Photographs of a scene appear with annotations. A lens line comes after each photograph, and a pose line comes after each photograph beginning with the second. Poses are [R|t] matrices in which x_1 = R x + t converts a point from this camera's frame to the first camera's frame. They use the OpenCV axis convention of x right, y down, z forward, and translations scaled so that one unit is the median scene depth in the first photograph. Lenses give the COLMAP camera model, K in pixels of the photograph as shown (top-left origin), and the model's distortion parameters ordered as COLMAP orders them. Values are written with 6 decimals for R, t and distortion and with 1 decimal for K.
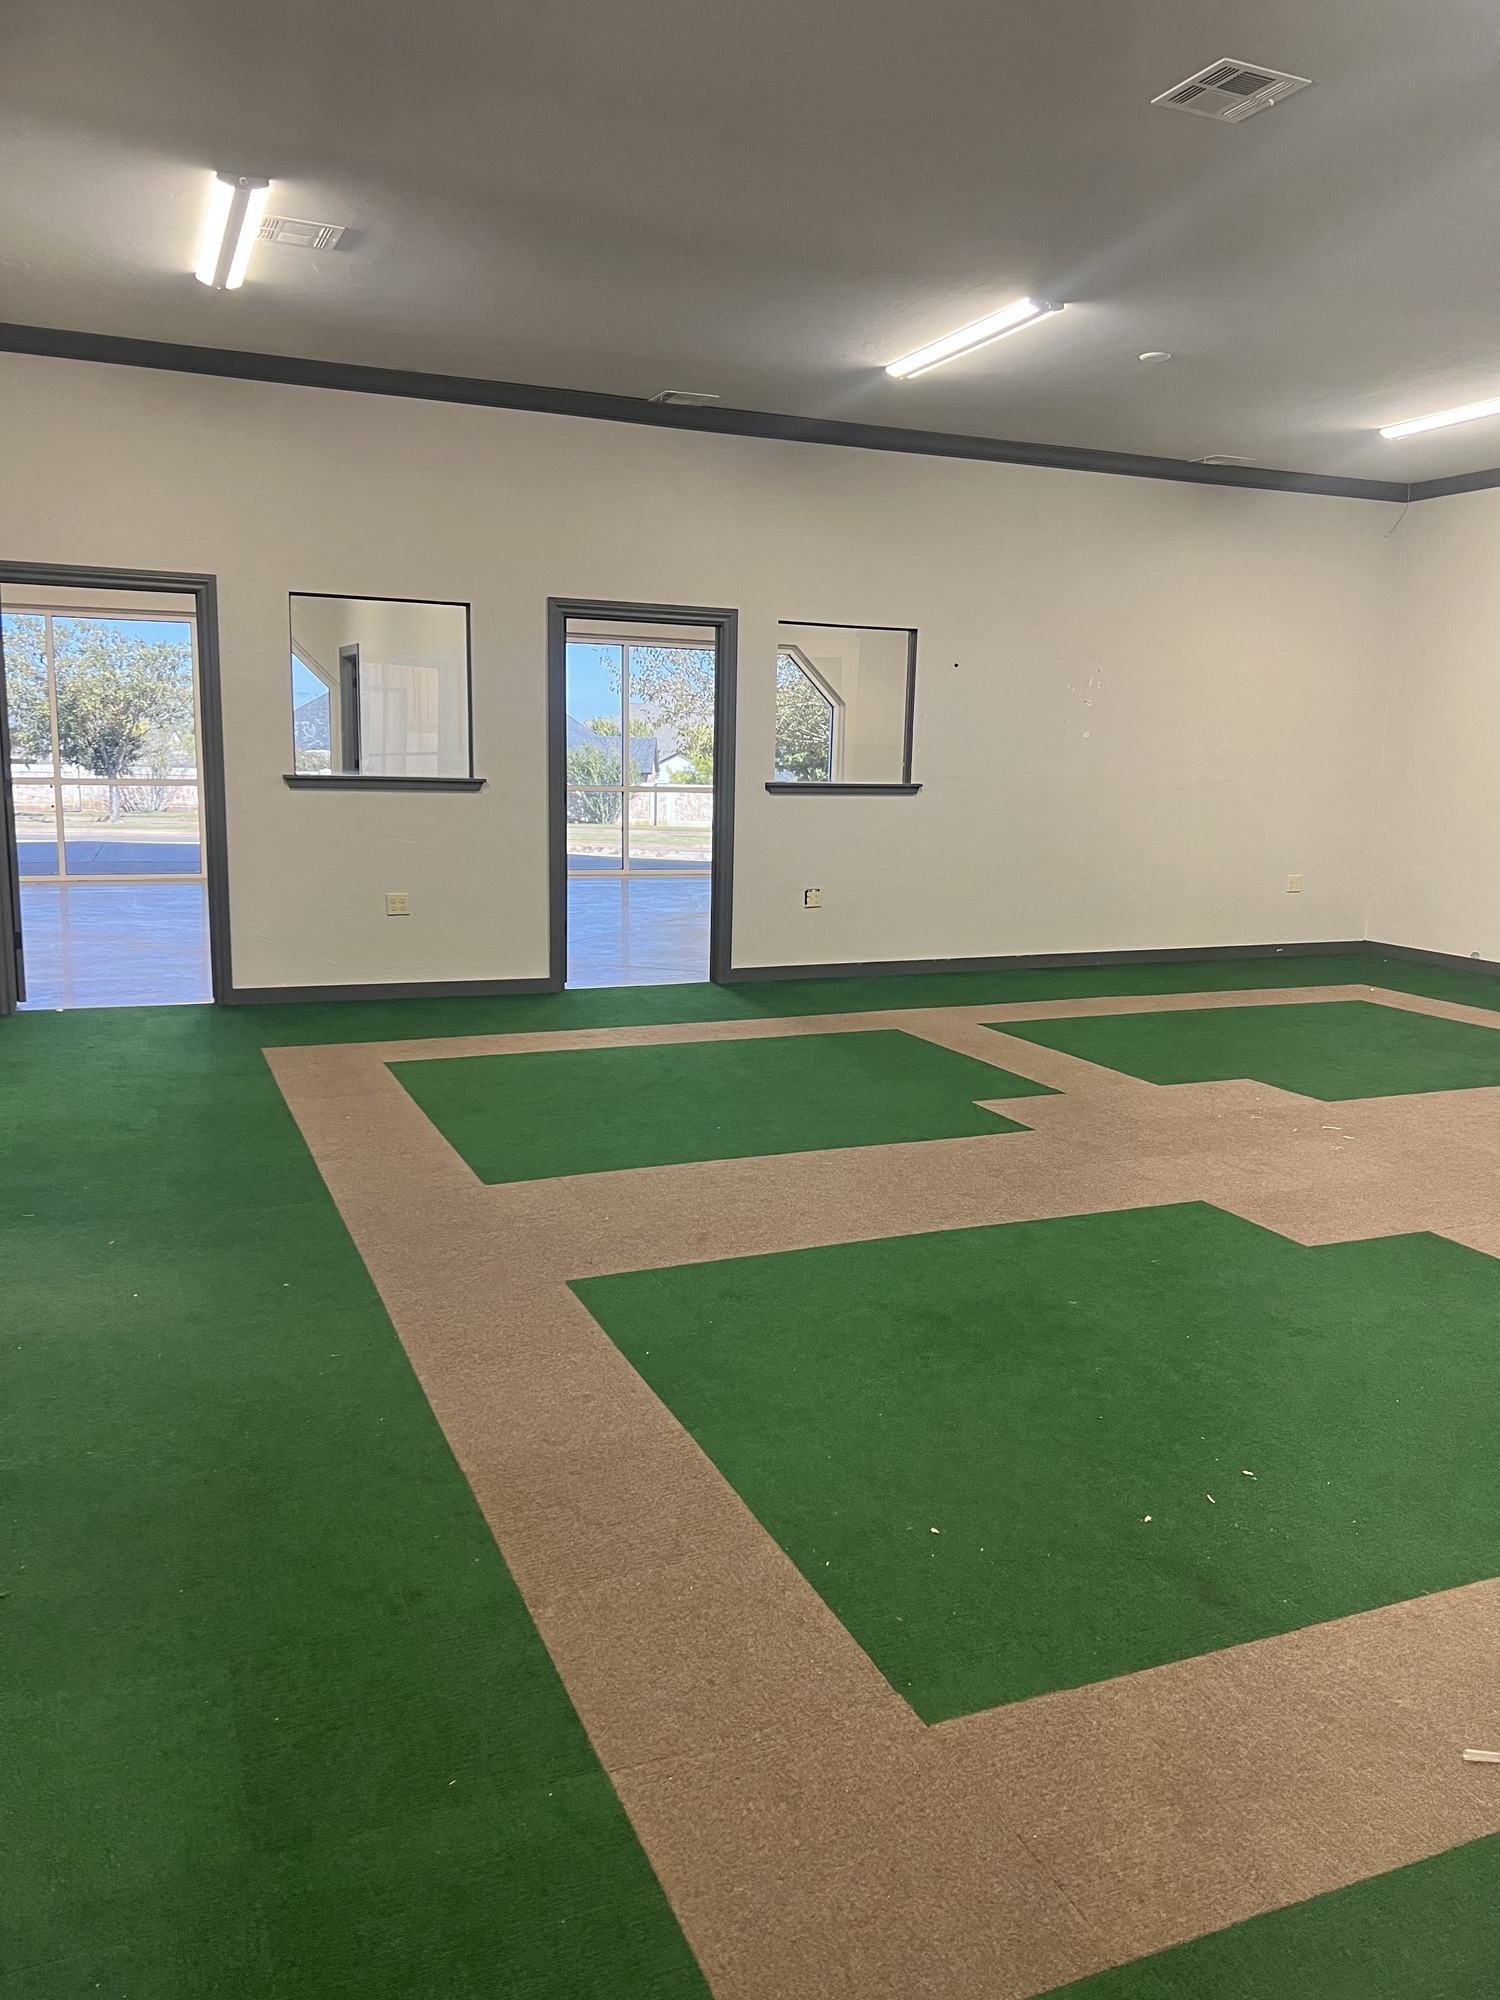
lens RADIAL K [[1496.8, 0, 750.0], [0, 1496.8, 1000.0], [0, 0, 1]] dist [0.002834, 0.000120]
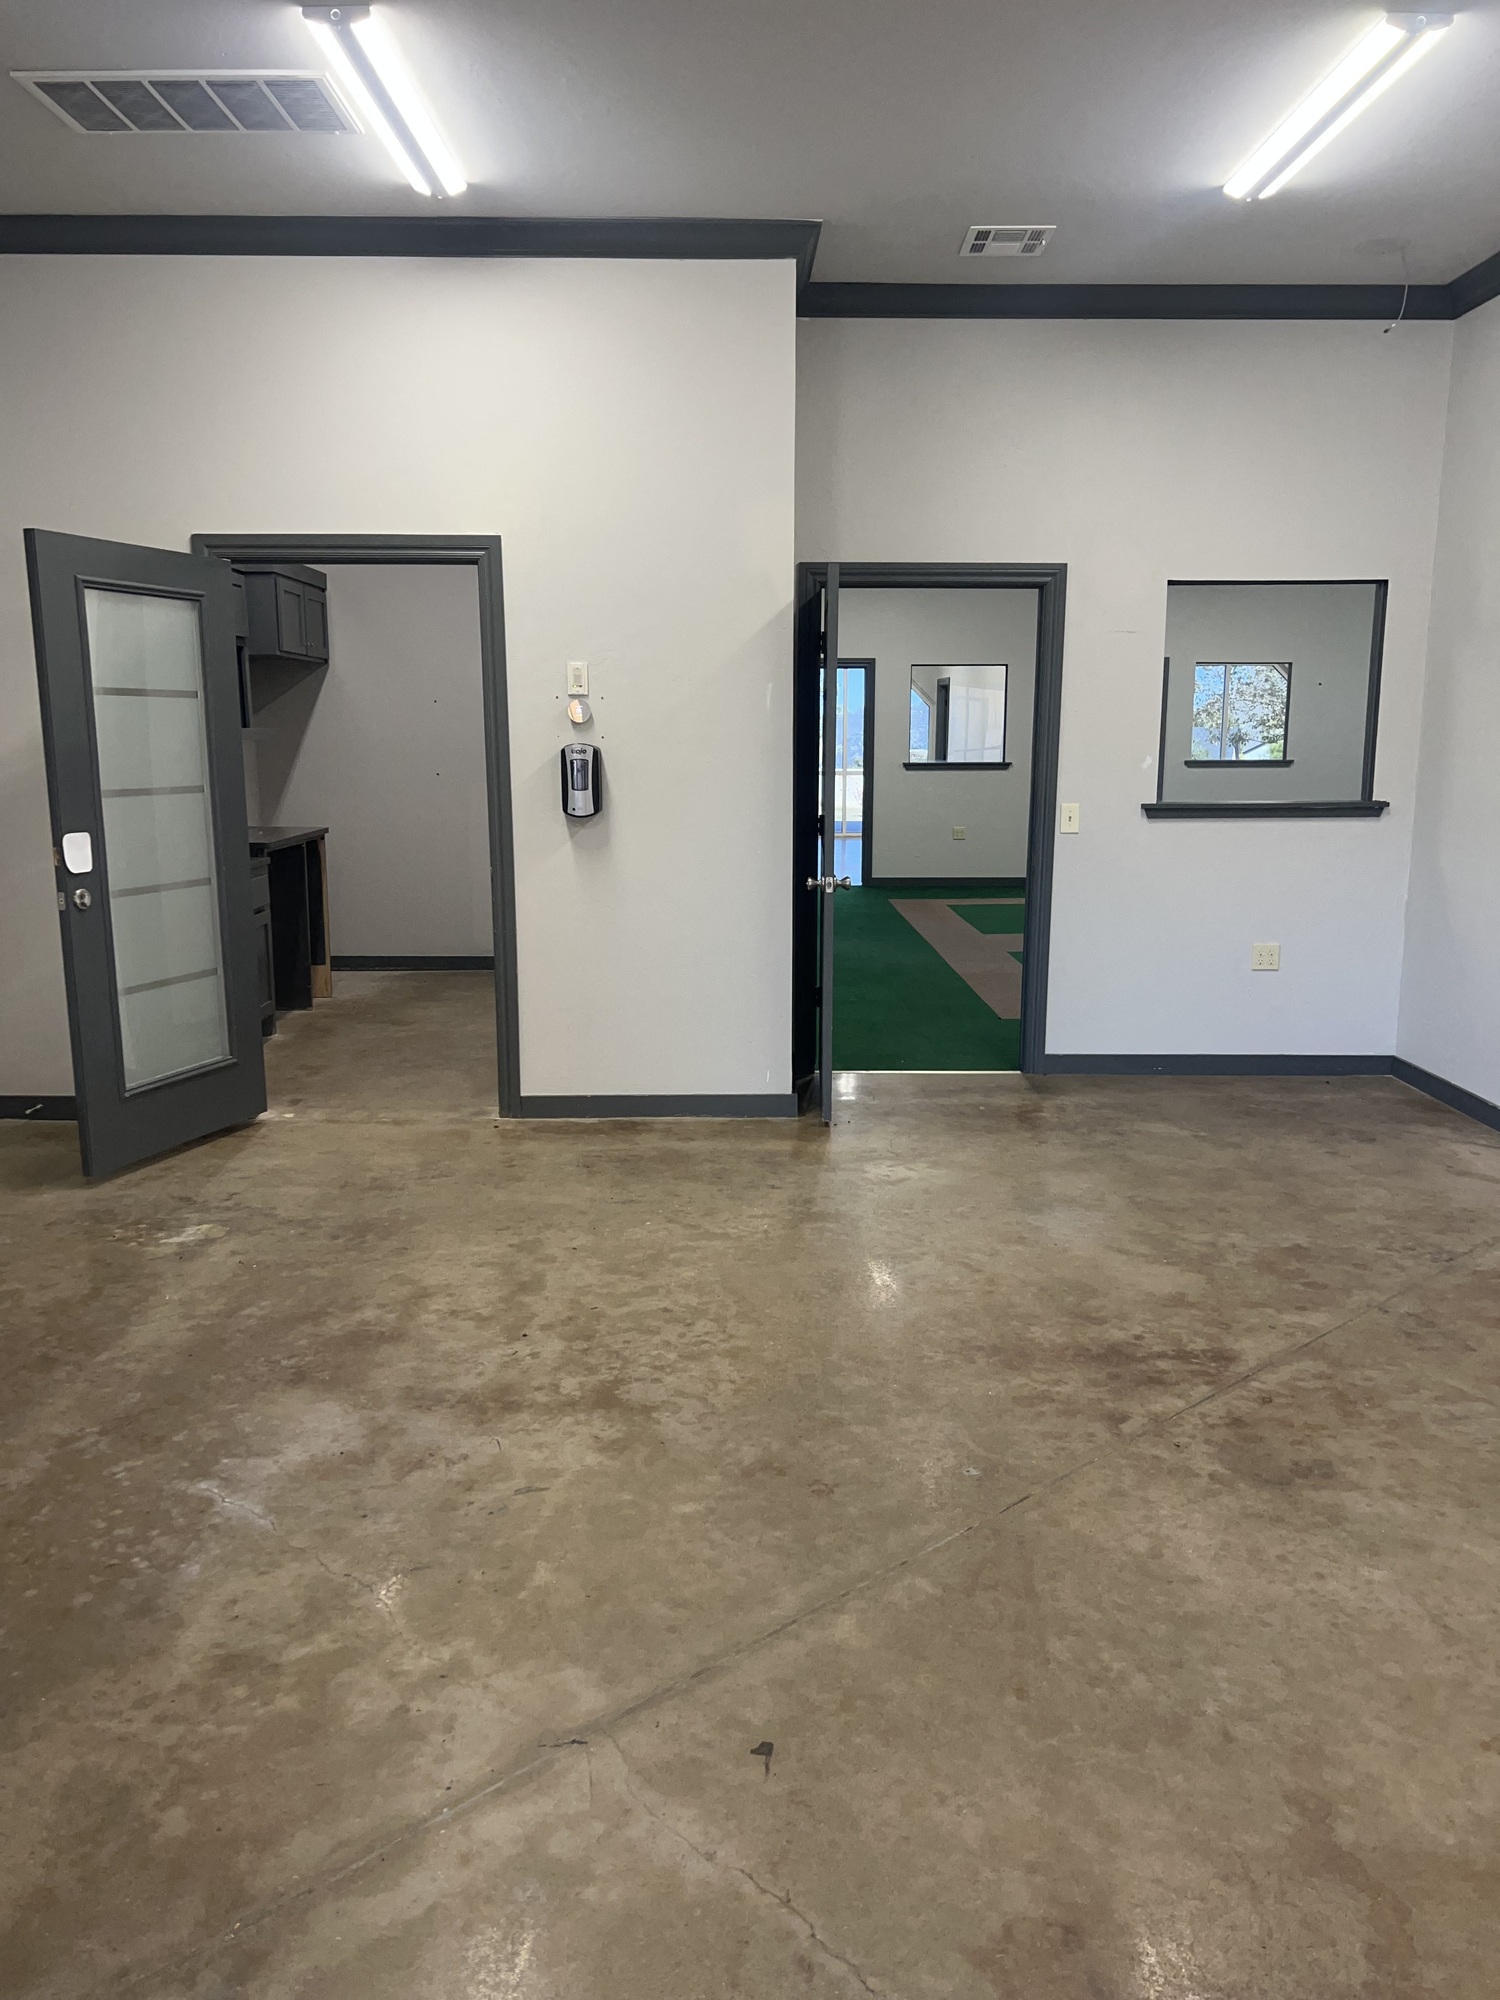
lens RADIAL K [[1496.8, 0, 750.0], [0, 1496.8, 1000.0], [0, 0, 1]] dist [0.002834, 0.000120]
pose [[0.928248, 0.053711, -0.368063, 0.172739], [-0.050589, 0.998555, 0.018133, 0.100037], [0.368505, 0.001788, 0.929624, -0.661419]]
